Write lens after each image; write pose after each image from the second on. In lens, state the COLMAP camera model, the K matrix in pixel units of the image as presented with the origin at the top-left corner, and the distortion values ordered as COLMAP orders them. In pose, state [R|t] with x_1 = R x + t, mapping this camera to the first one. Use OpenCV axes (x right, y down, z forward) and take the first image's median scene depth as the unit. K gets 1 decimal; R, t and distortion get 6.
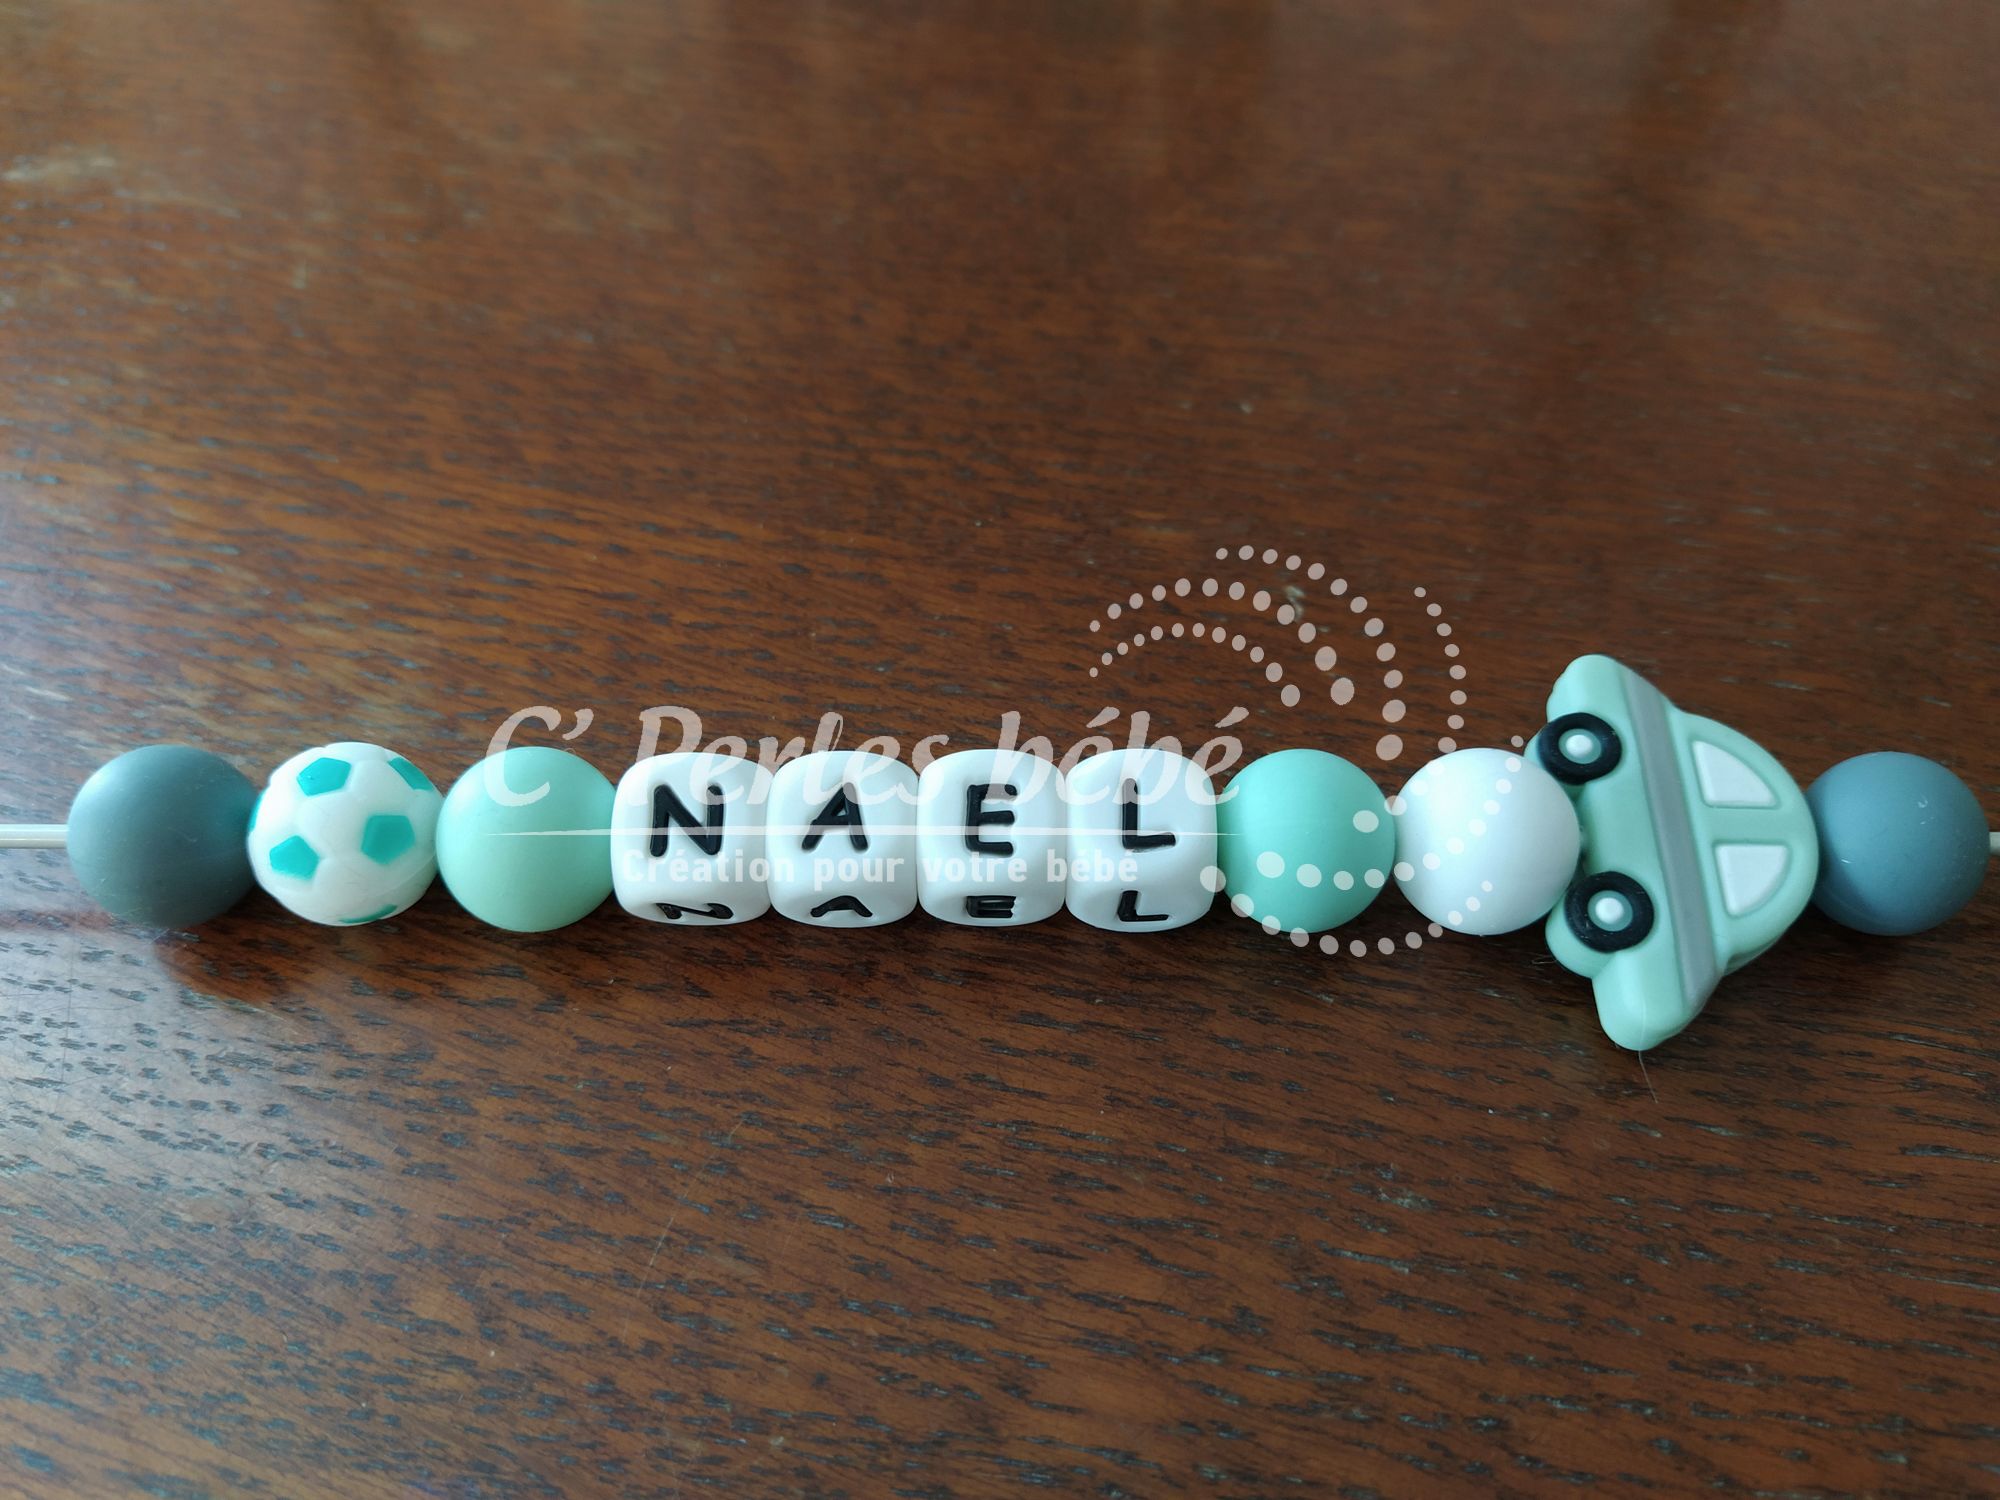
lens RADIAL K [[1585.3, 0, 1002.5], [0, 1585.3, 749.7], [0, 0, 1]] dist [0.059036, -0.148435]
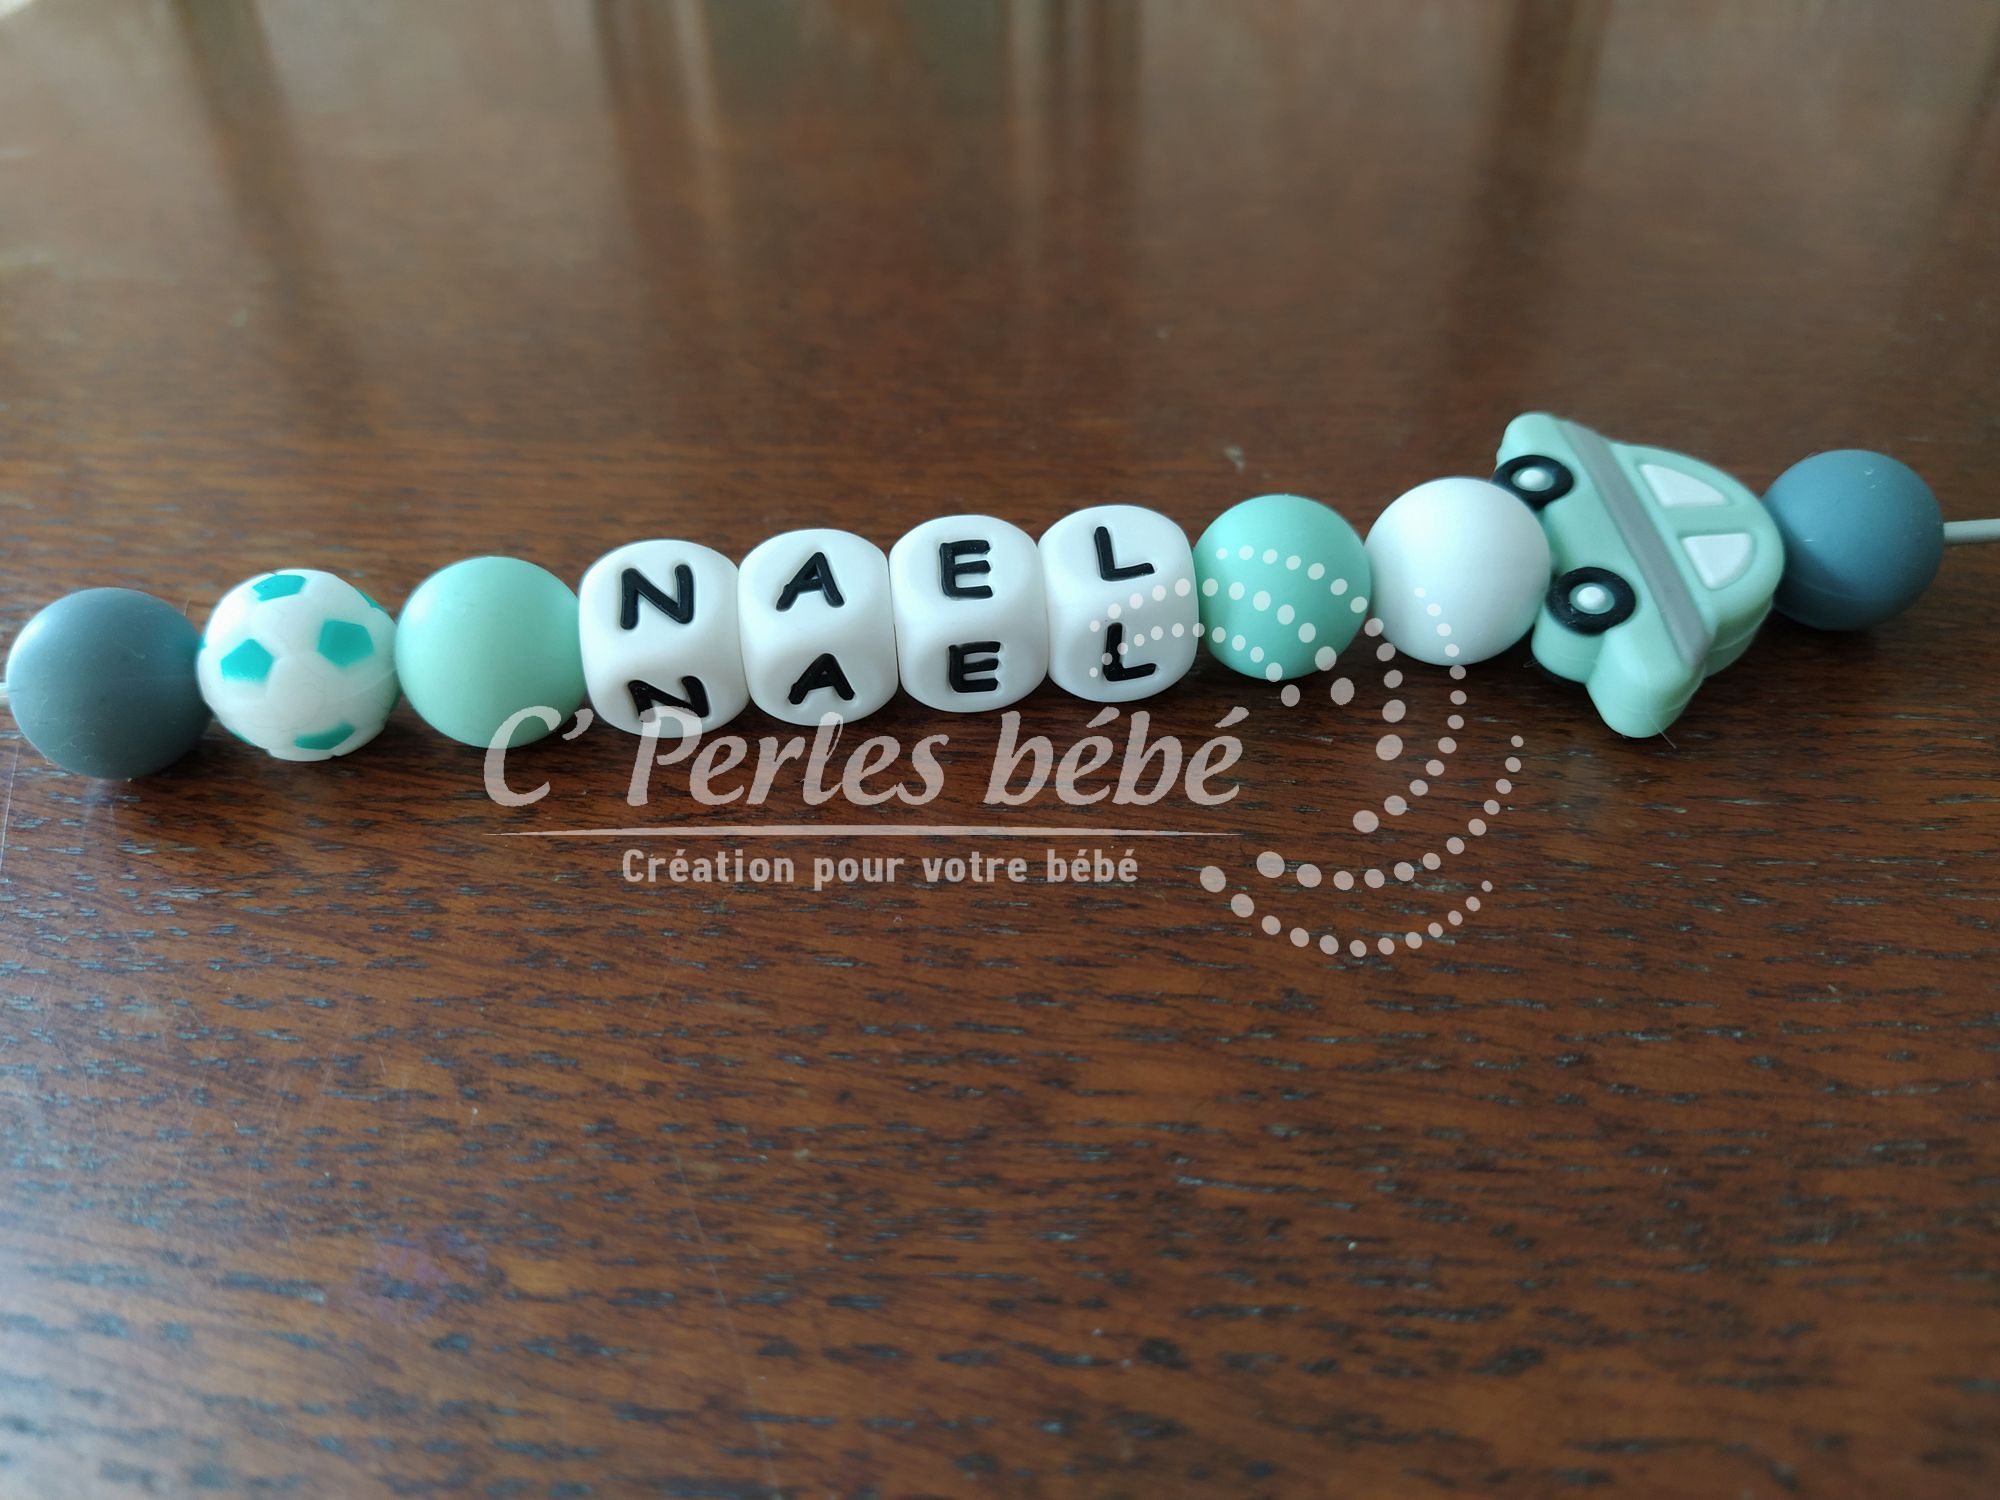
lens RADIAL K [[1585.3, 0, 1001.0], [0, 1585.3, 763.6], [0, 0, 1]] dist [0.059036, -0.148435]
pose [[0.994024, -0.092257, 0.058360, -0.055866], [0.102925, 0.970198, -0.219368, 0.389105], [-0.036382, 0.224064, 0.973895, 0.065824]]
